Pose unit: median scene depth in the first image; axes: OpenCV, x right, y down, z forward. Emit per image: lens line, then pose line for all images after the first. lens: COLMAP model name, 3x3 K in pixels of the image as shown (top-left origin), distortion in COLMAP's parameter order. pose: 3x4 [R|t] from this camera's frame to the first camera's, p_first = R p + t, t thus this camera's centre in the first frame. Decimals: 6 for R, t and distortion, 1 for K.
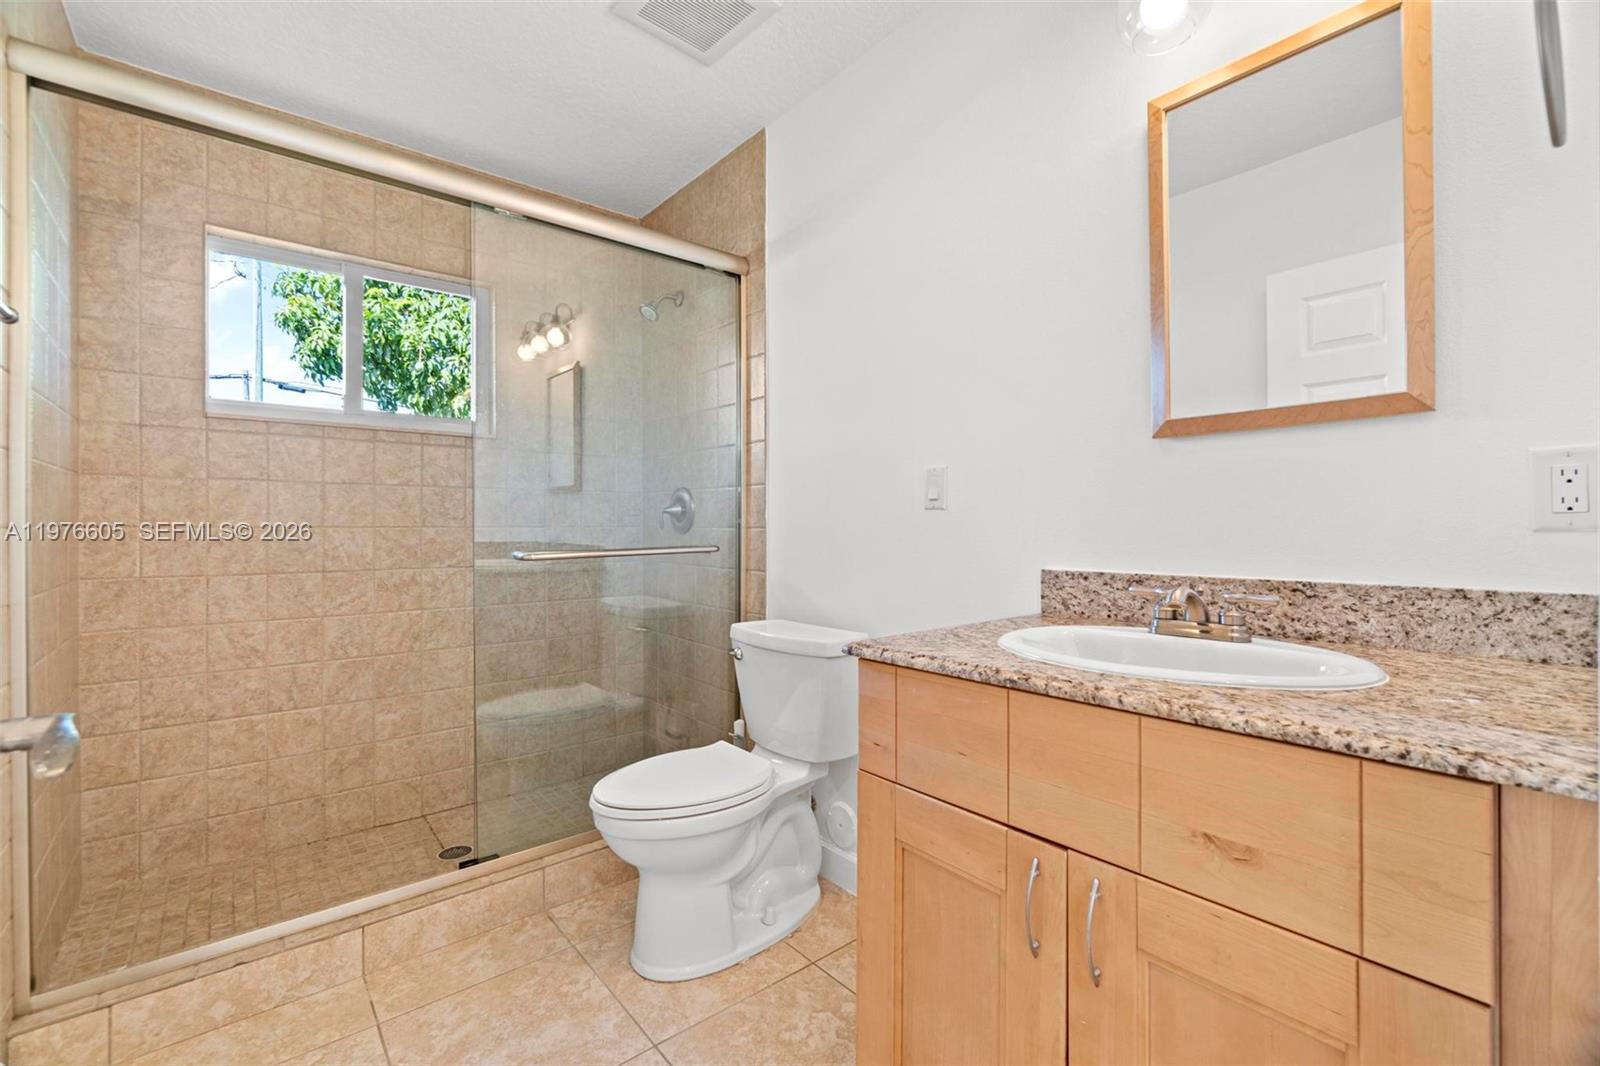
lens RADIAL K [[683.4, 0, 783.4], [0, 683.4, 526.2], [0, 0, 1]] dist [-0.000118, -0.000155]
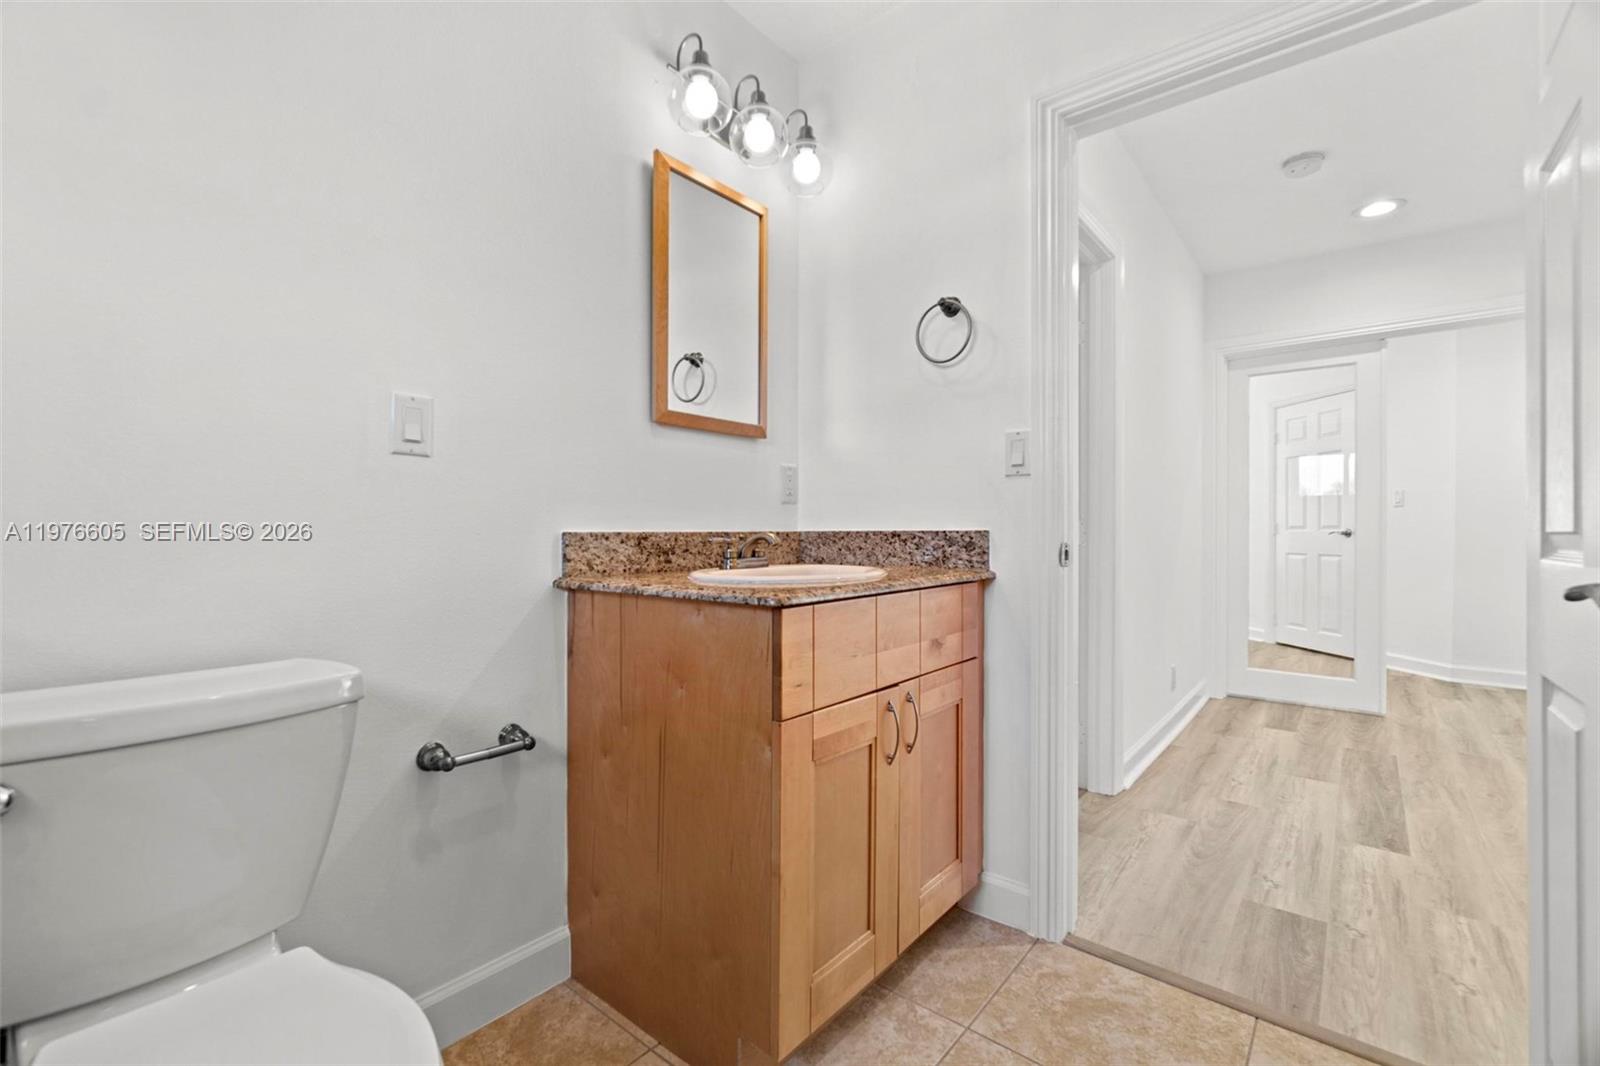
lens RADIAL K [[697.9, 0, 795.4], [0, 697.9, 524.0], [0, 0, 1]] dist [-0.002386, 0.000216]
pose [[-0.191134, 0.010959, 0.981503, -0.700952], [-0.002235, 0.999930, -0.011600, 0.067187], [-0.981561, -0.004411, -0.191096, 0.938794]]
